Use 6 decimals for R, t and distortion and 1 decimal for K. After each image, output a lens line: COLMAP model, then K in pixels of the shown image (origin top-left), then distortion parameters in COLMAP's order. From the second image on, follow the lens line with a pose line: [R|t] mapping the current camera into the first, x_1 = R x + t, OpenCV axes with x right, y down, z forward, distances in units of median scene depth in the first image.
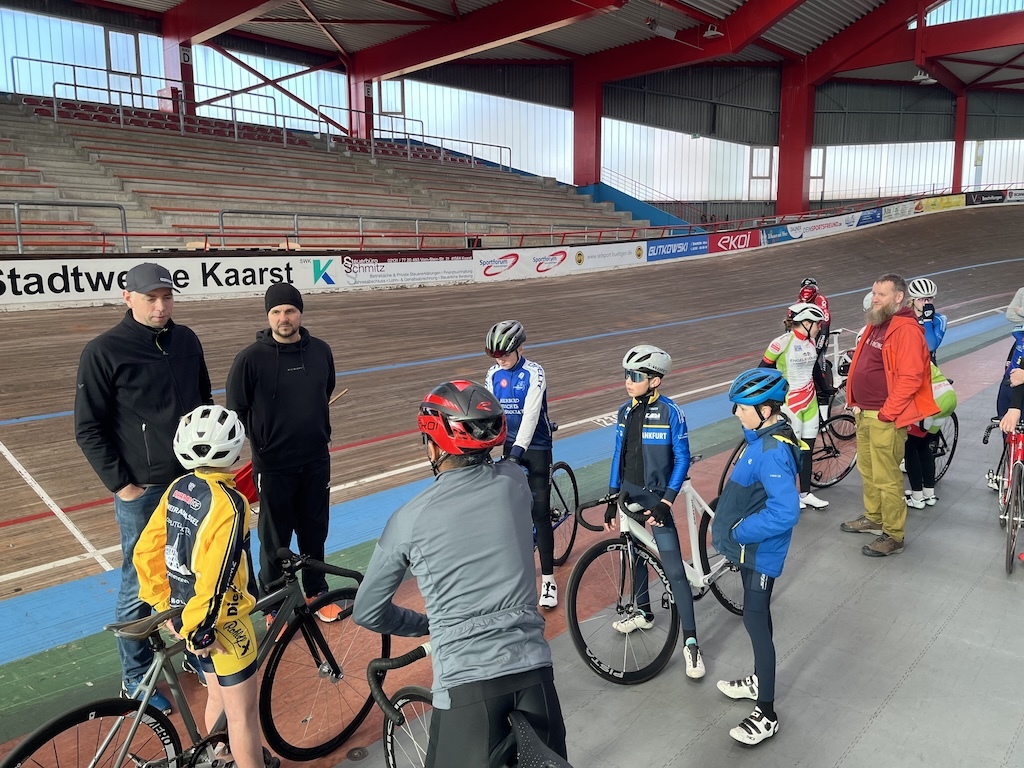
lens RADIAL K [[779.9, 0, 515.6], [0, 779.9, 358.3], [0, 0, 1]] dist [0.058841, -0.100980]
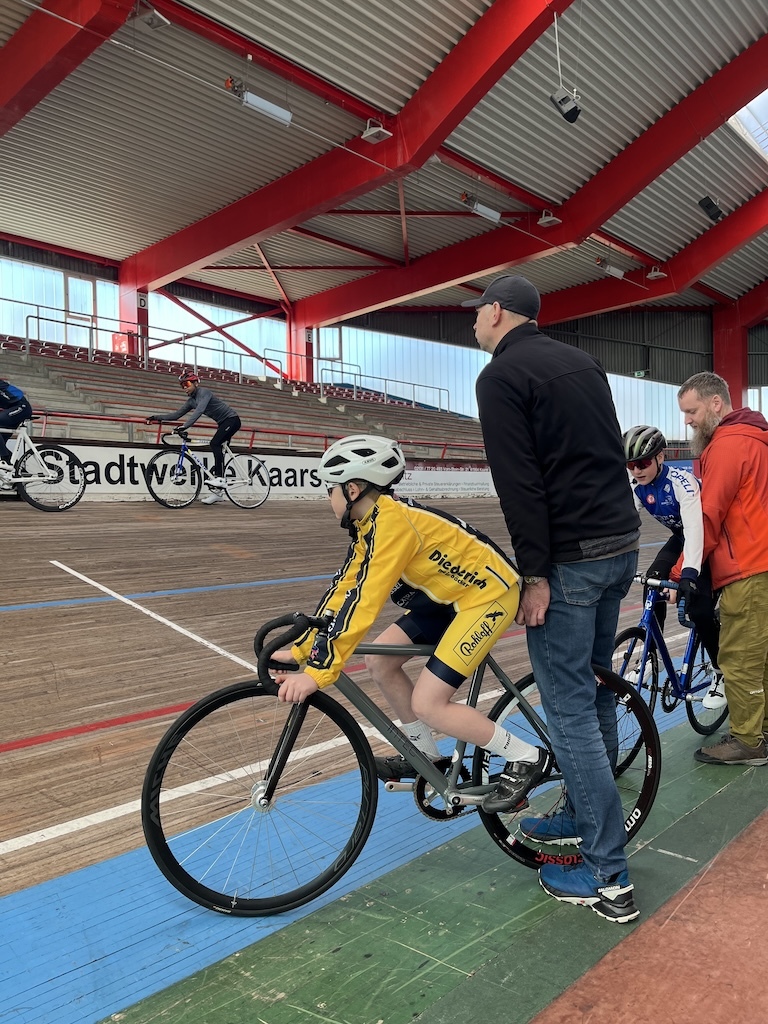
lens RADIAL K [[774.6, 0, 384.0], [0, 774.6, 512.0], [0, 0, 1]] dist [0.009310, 0.003926]
pose [[0.999858, -0.009078, -0.014165, -0.180281], [0.007063, 0.990640, -0.136318, 0.050223], [0.015270, 0.136199, 0.990564, 0.088158]]
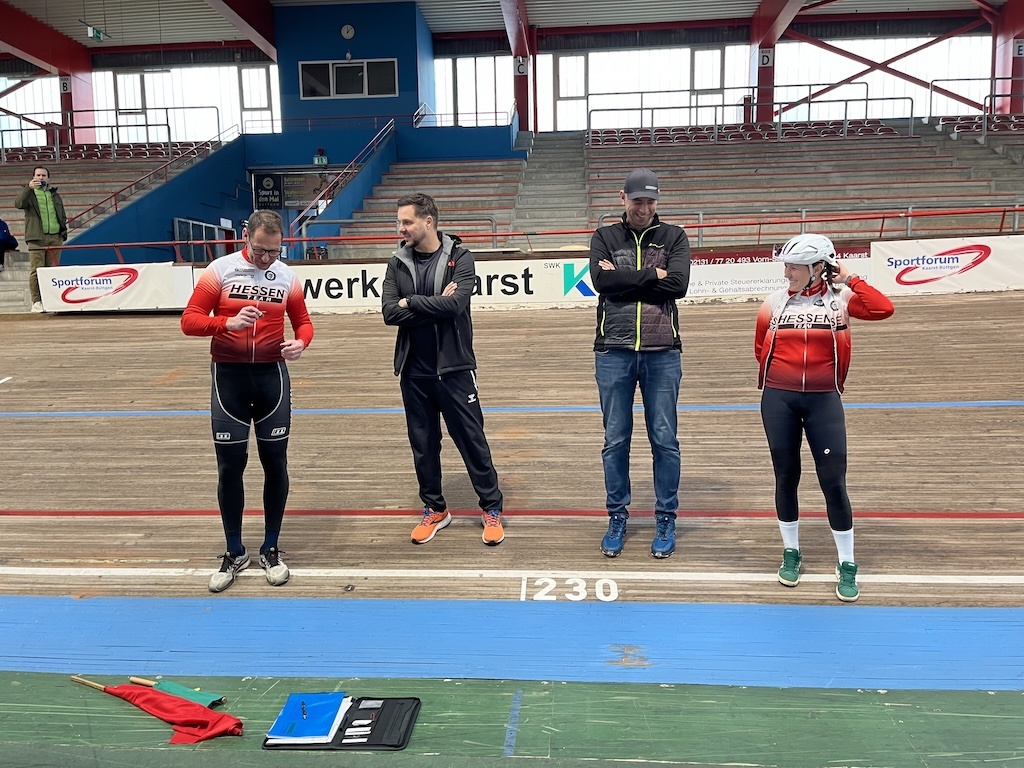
lens RADIAL K [[764.4, 0, 516.3], [0, 764.4, 364.1], [0, 0, 1]] dist [0.110225, -0.142945]
pose [[0.613380, 0.067778, -0.786874, 0.273657], [-0.089703, 0.995842, 0.015853, -0.031562], [0.784677, 0.060861, 0.616910, 0.448016]]
